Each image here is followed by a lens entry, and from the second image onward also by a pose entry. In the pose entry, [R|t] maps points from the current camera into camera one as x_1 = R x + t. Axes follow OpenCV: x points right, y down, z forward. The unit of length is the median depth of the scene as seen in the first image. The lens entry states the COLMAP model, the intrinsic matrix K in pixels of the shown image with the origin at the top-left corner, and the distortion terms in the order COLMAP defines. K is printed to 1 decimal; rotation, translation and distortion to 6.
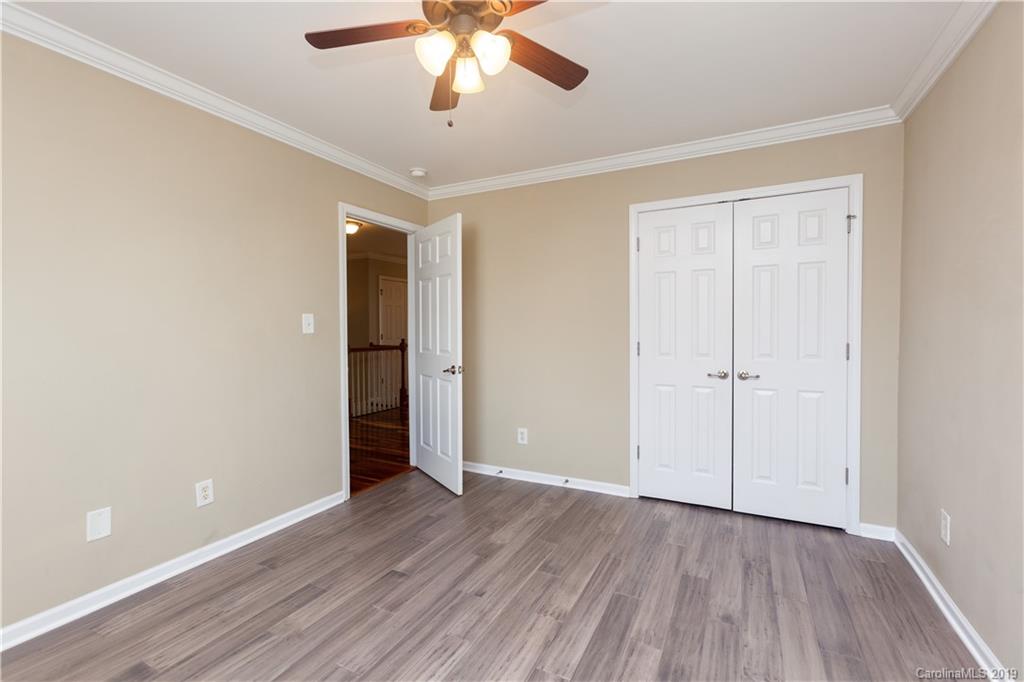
lens RADIAL K [[462.7, 0, 508.9], [0, 462.7, 324.0], [0, 0, 1]] dist [-0.029161, 0.015664]
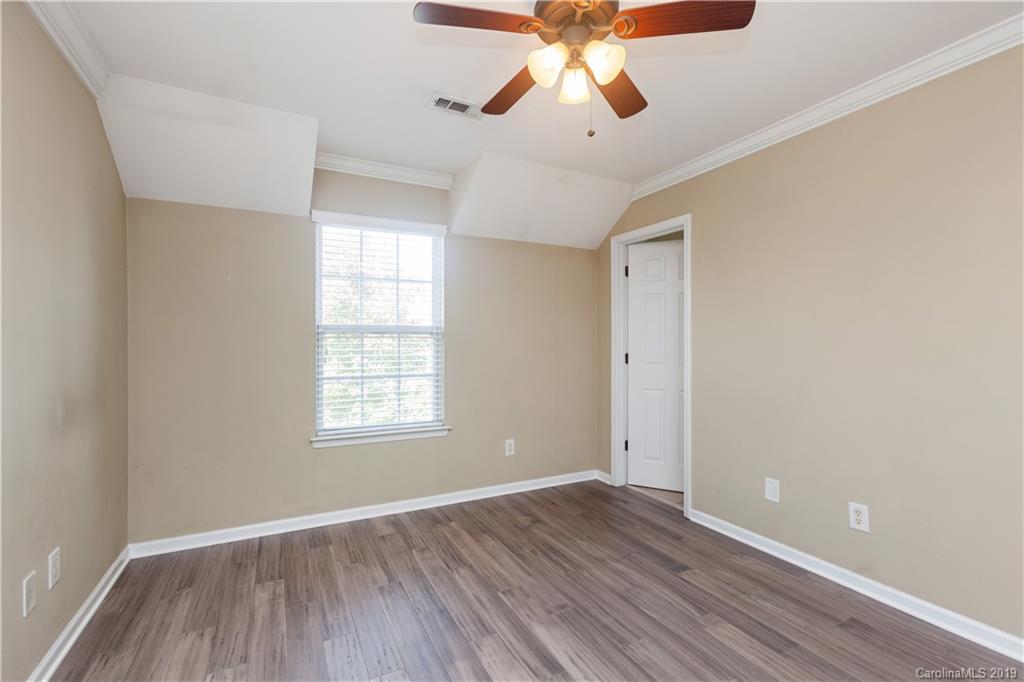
lens RADIAL K [[454.4, 0, 507.6], [0, 454.4, 342.7], [0, 0, 1]] dist [-0.027638, 0.000297]
pose [[-0.590381, 0.004163, -0.807114, 0.598027], [0.002953, 0.999991, 0.002997, 0.006873], [0.807119, -0.000614, -0.590388, 1.161933]]
